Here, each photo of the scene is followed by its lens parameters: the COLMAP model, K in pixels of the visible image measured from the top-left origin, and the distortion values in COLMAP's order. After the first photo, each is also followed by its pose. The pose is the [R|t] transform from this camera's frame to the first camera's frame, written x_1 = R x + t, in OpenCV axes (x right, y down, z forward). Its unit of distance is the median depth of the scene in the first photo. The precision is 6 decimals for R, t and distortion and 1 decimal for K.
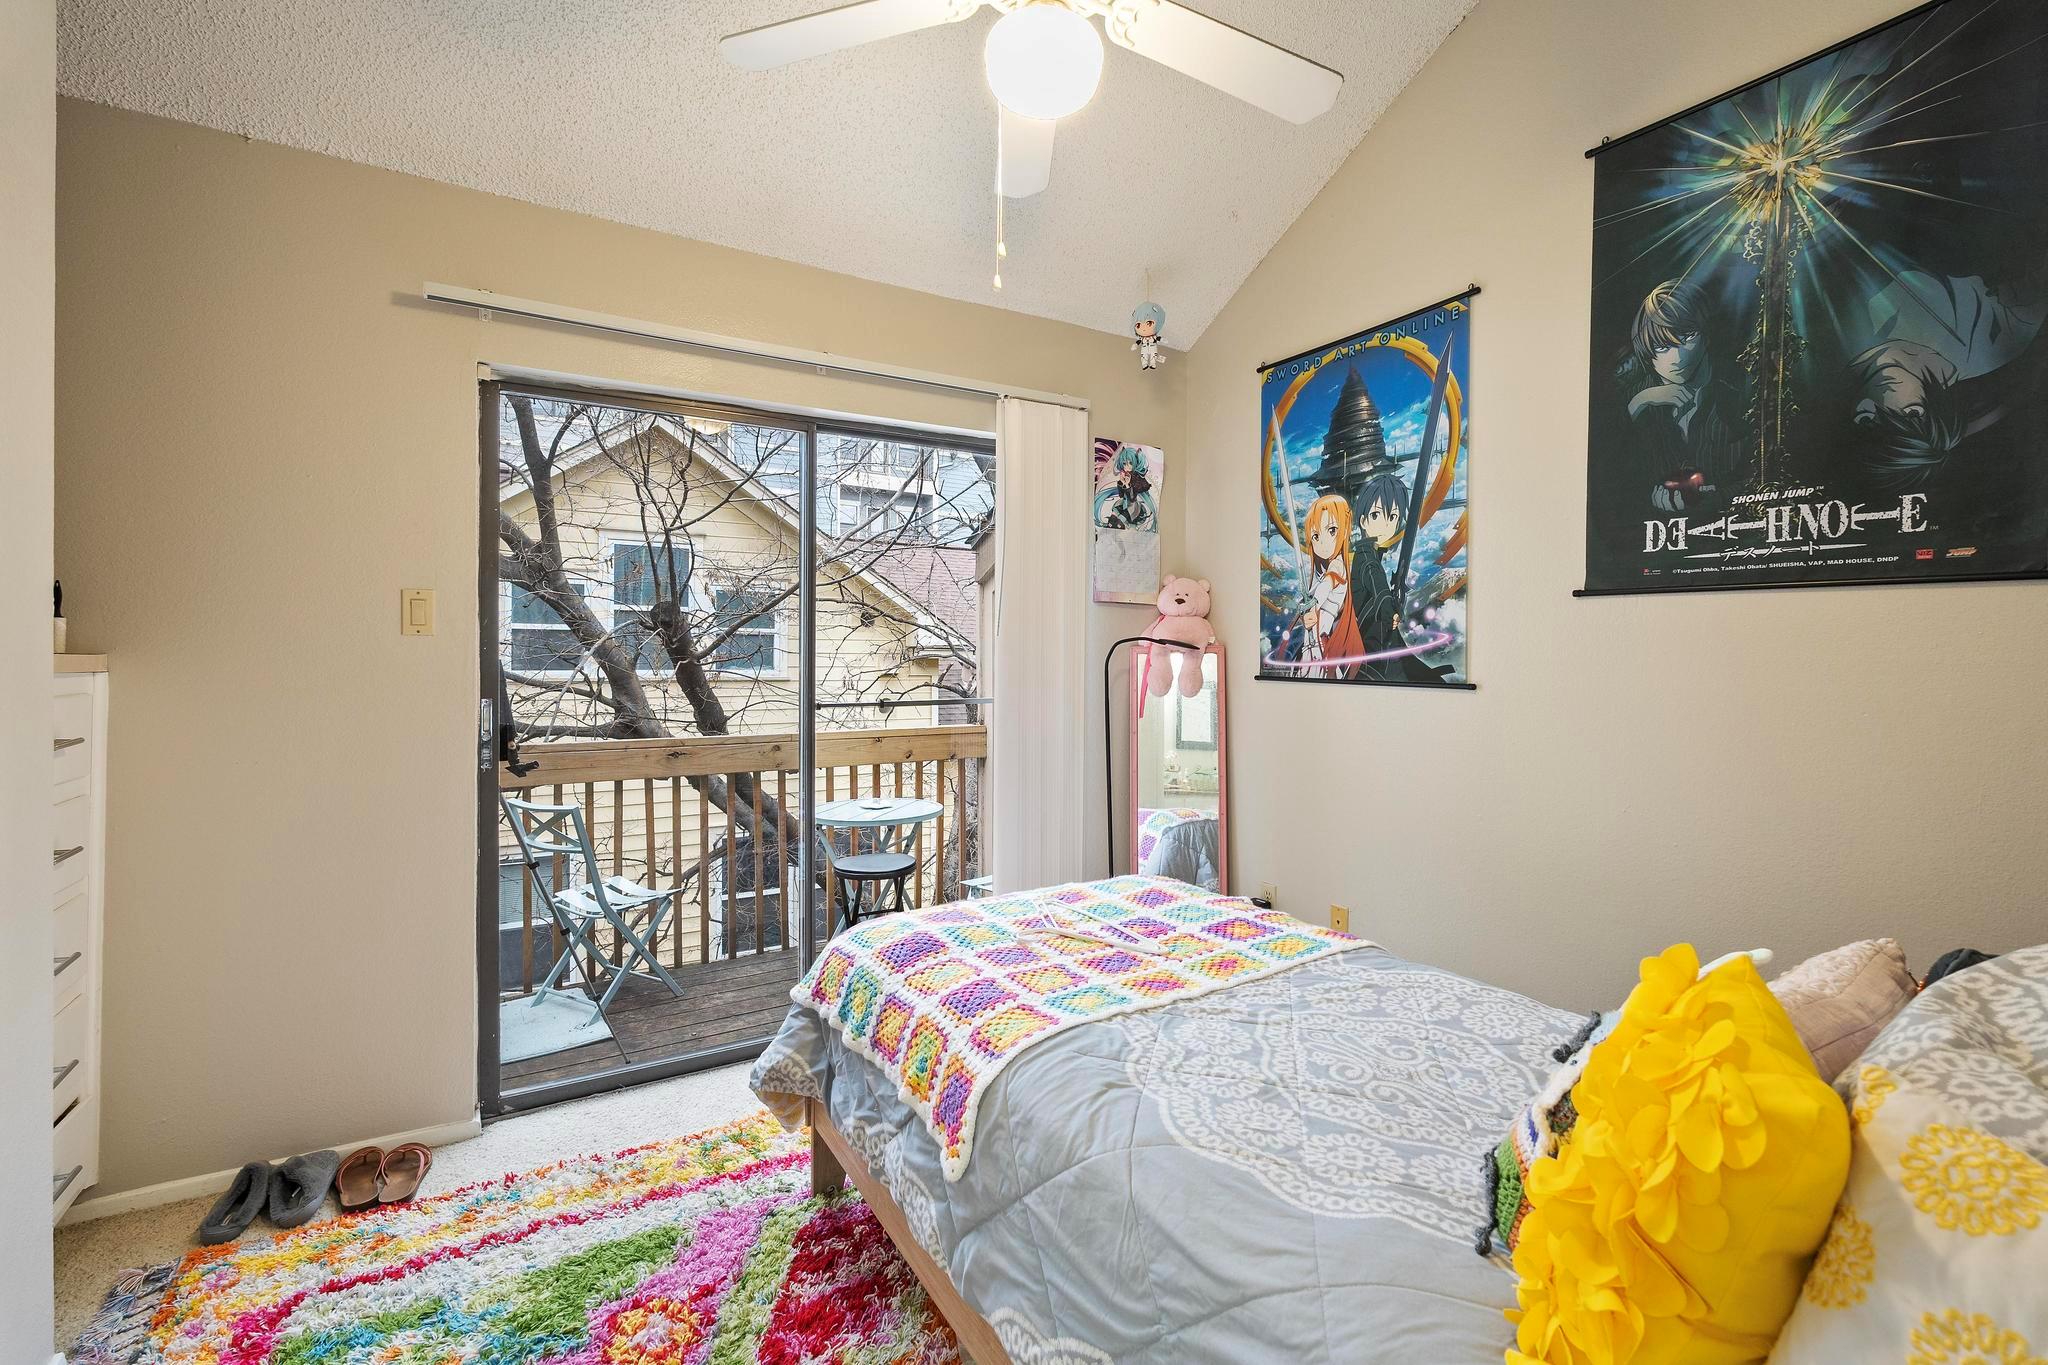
lens RADIAL K [[890.3, 0, 1016.1], [0, 890.3, 662.1], [0, 0, 1]] dist [-0.005086, 0.000813]
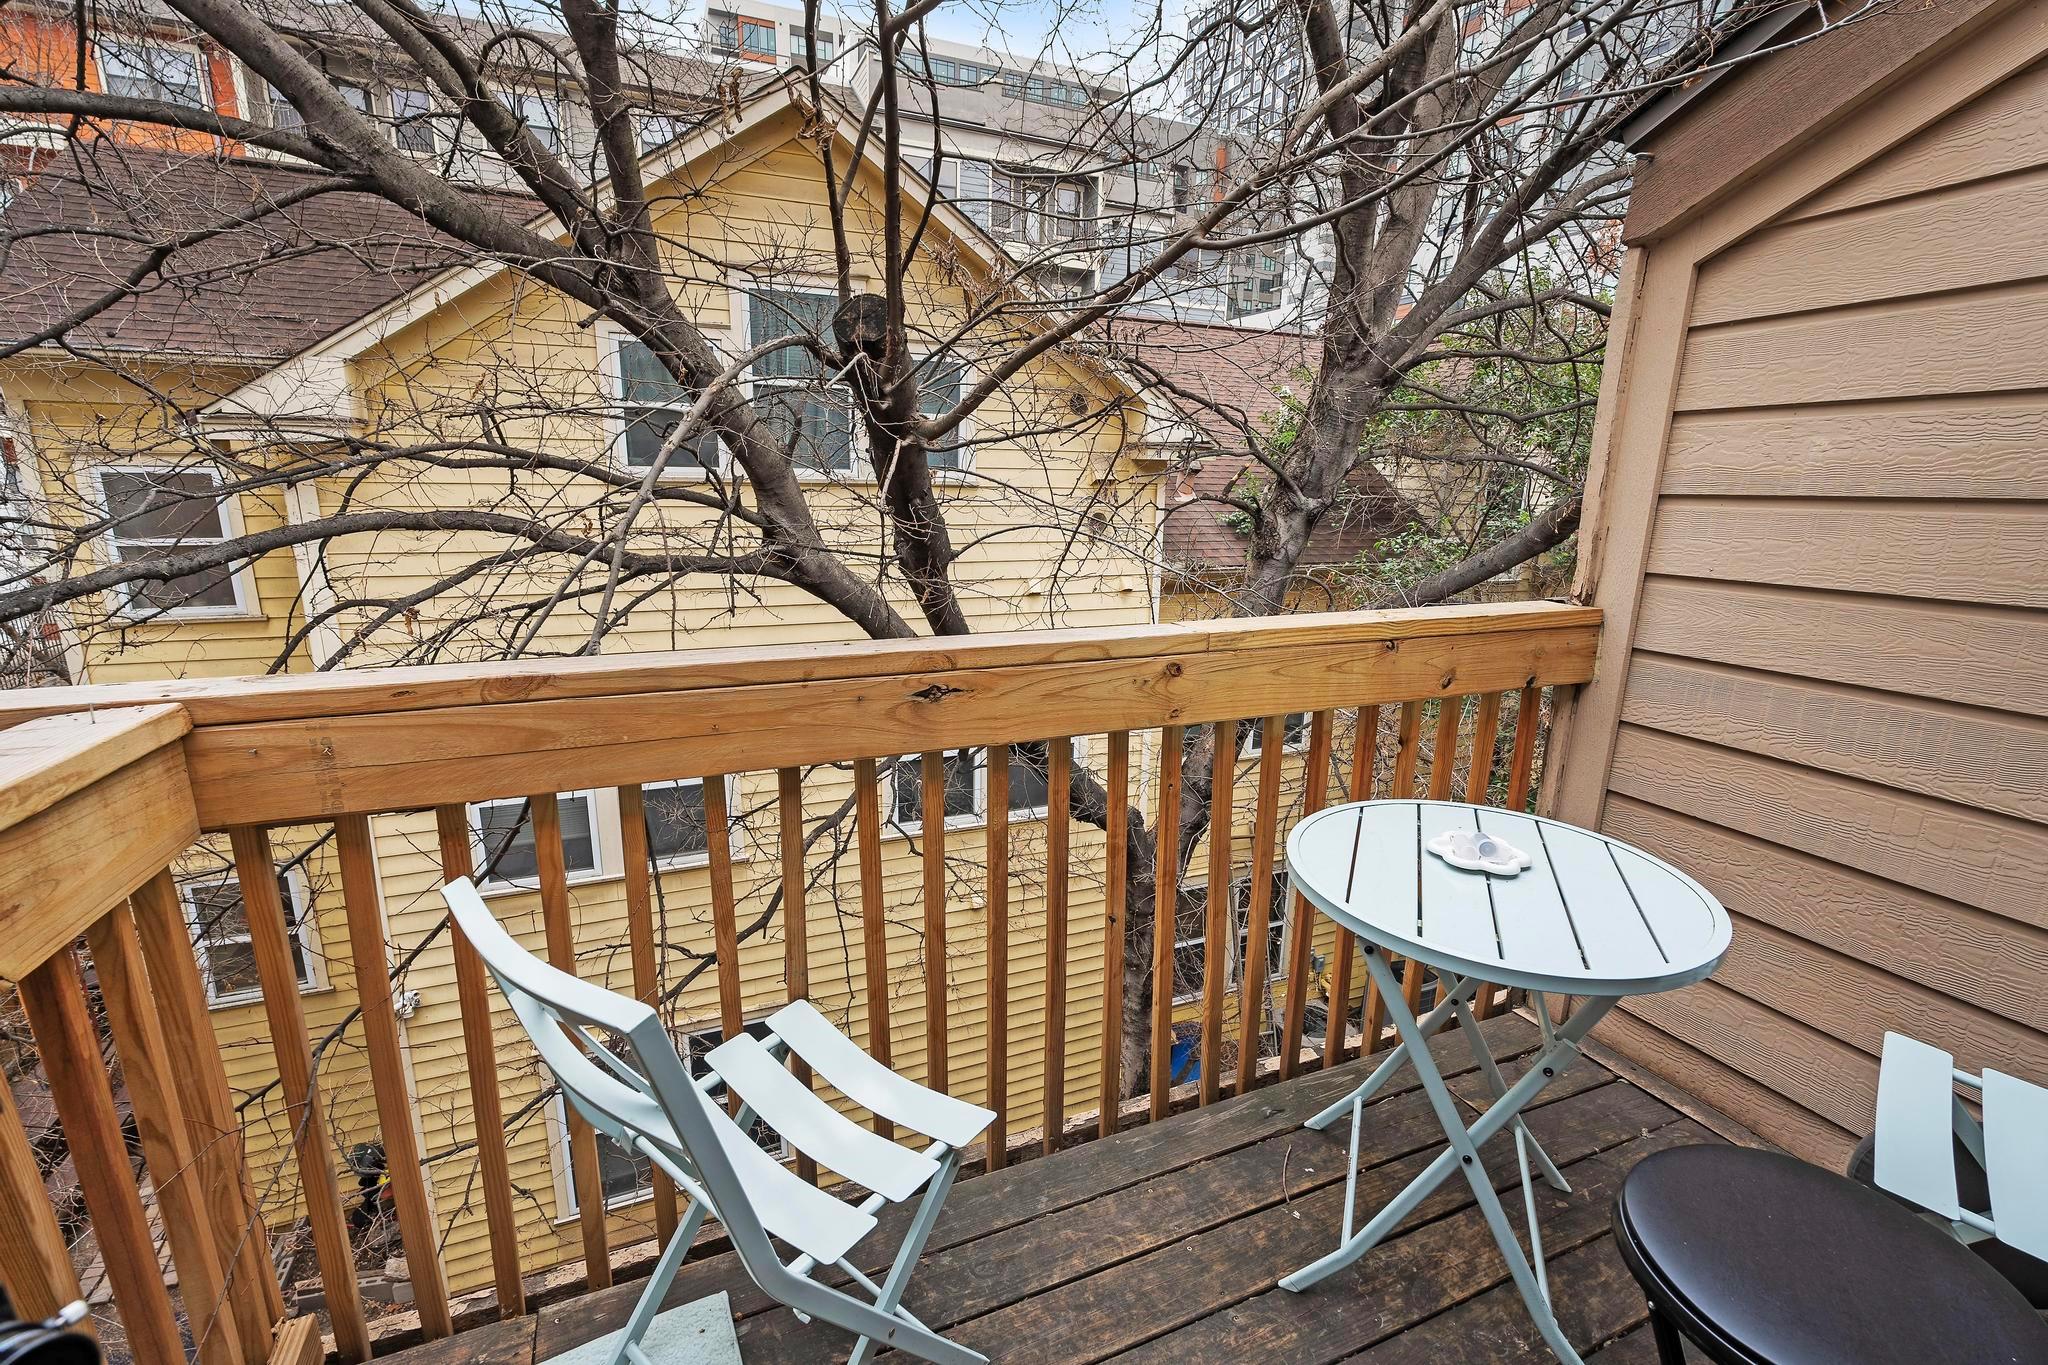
lens RADIAL K [[890.3, 0, 1024.6], [0, 890.3, 681.5], [0, 0, 1]] dist [-0.005086, 0.000813]
pose [[0.990241, 0.048924, -0.130499, -0.360987], [-0.017357, 0.972361, 0.232835, 0.016156], [0.138283, -0.228298, 0.963721, 0.791442]]
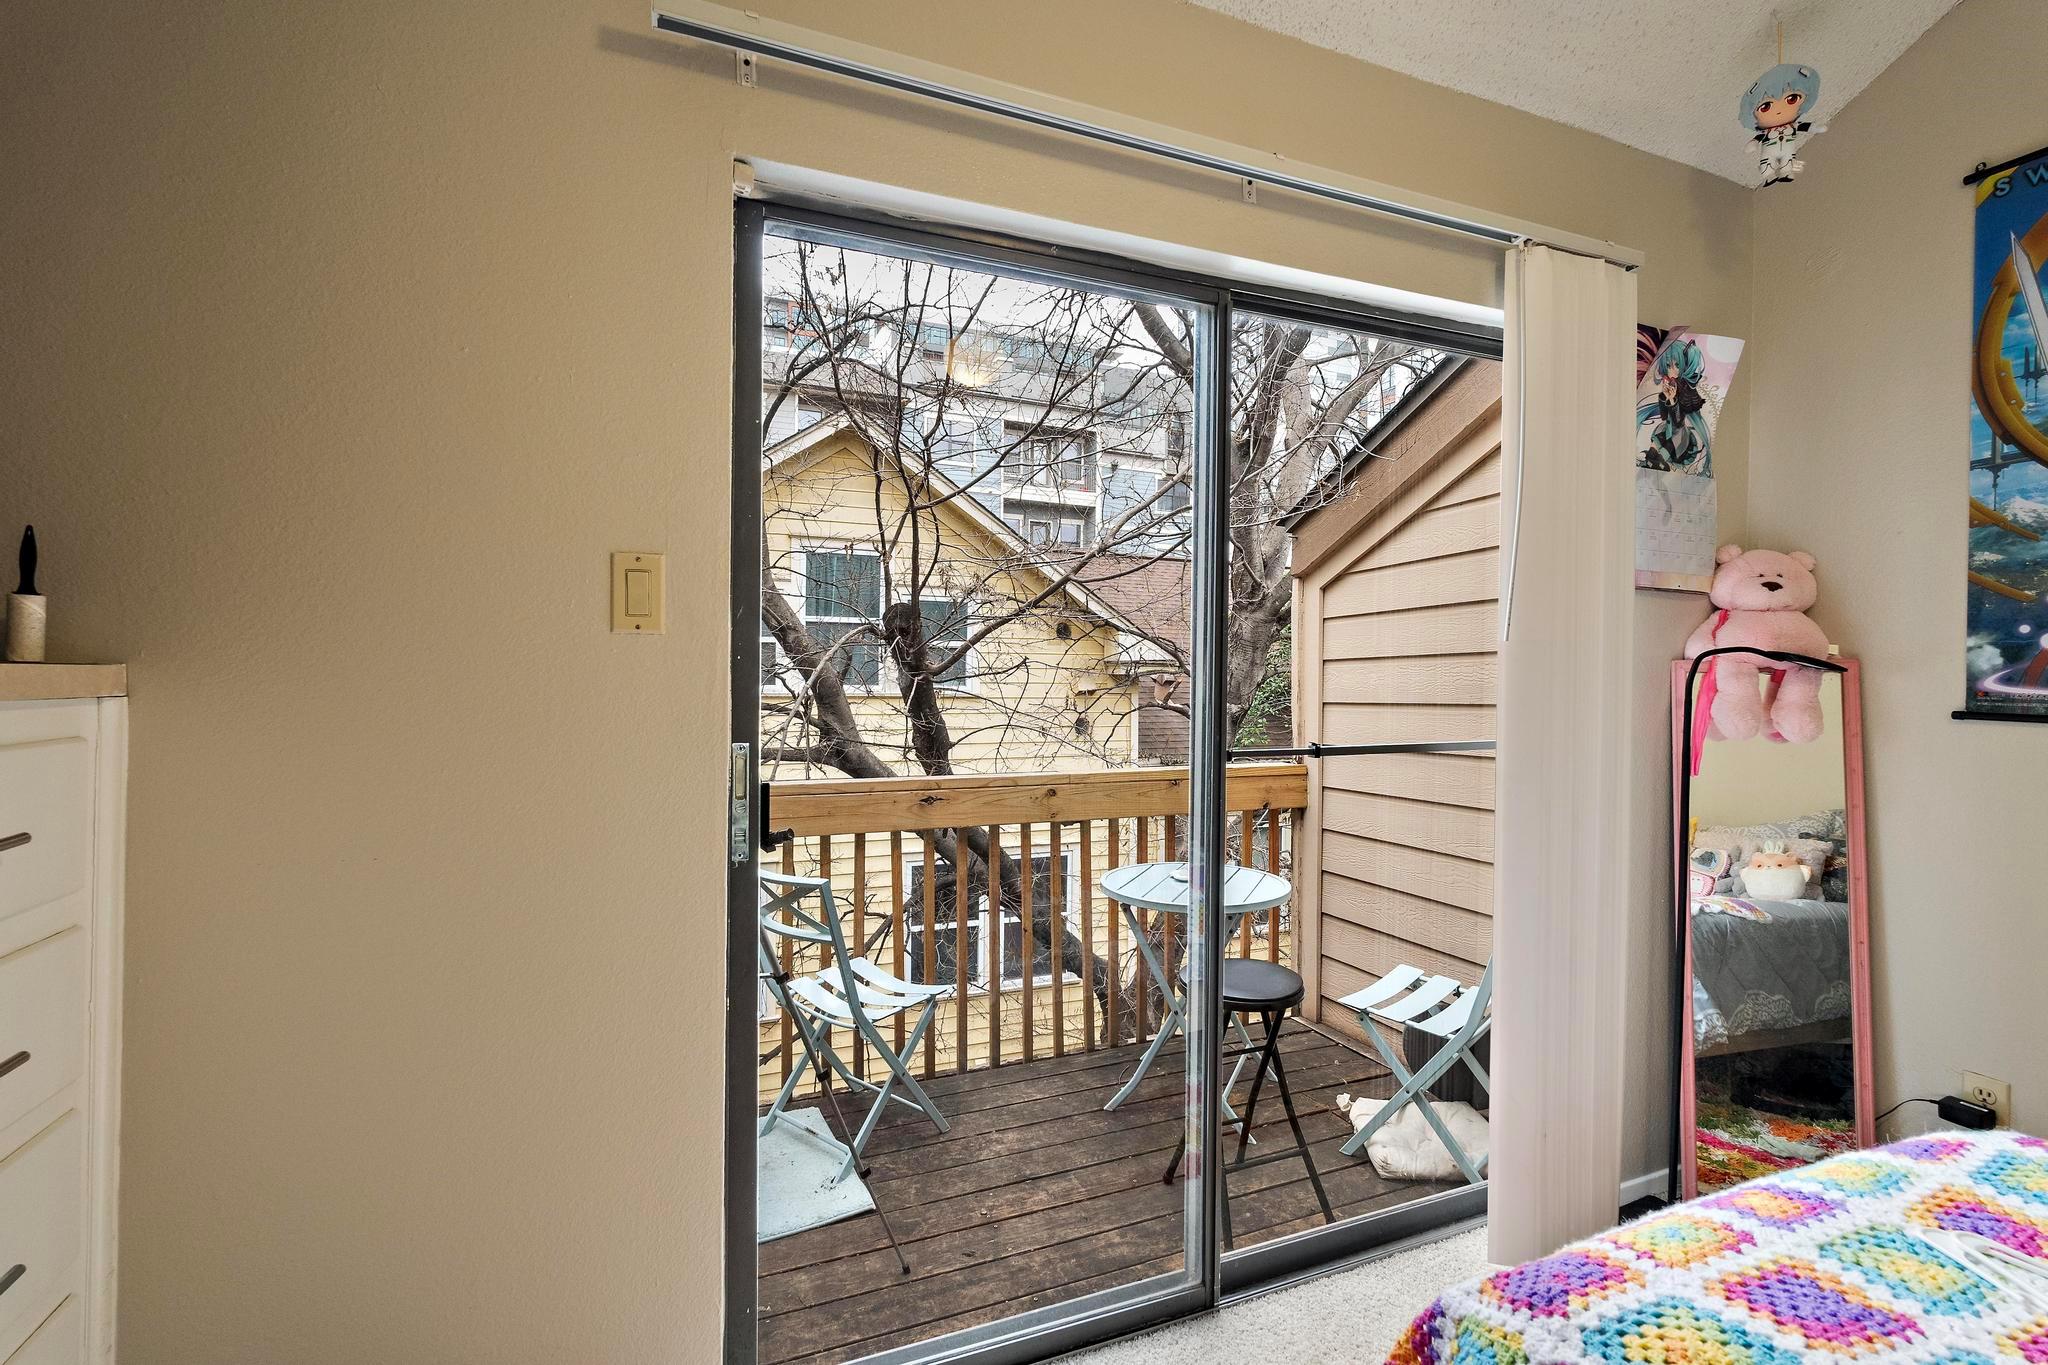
lens RADIAL K [[890.3, 0, 1018.3], [0, 890.3, 681.7], [0, 0, 1]] dist [-0.005086, 0.000813]
pose [[0.986543, 0.007391, -0.163337, -0.222213], [-0.006615, 0.999964, 0.005296, -0.002812], [0.163370, -0.004144, 0.986556, 0.313474]]
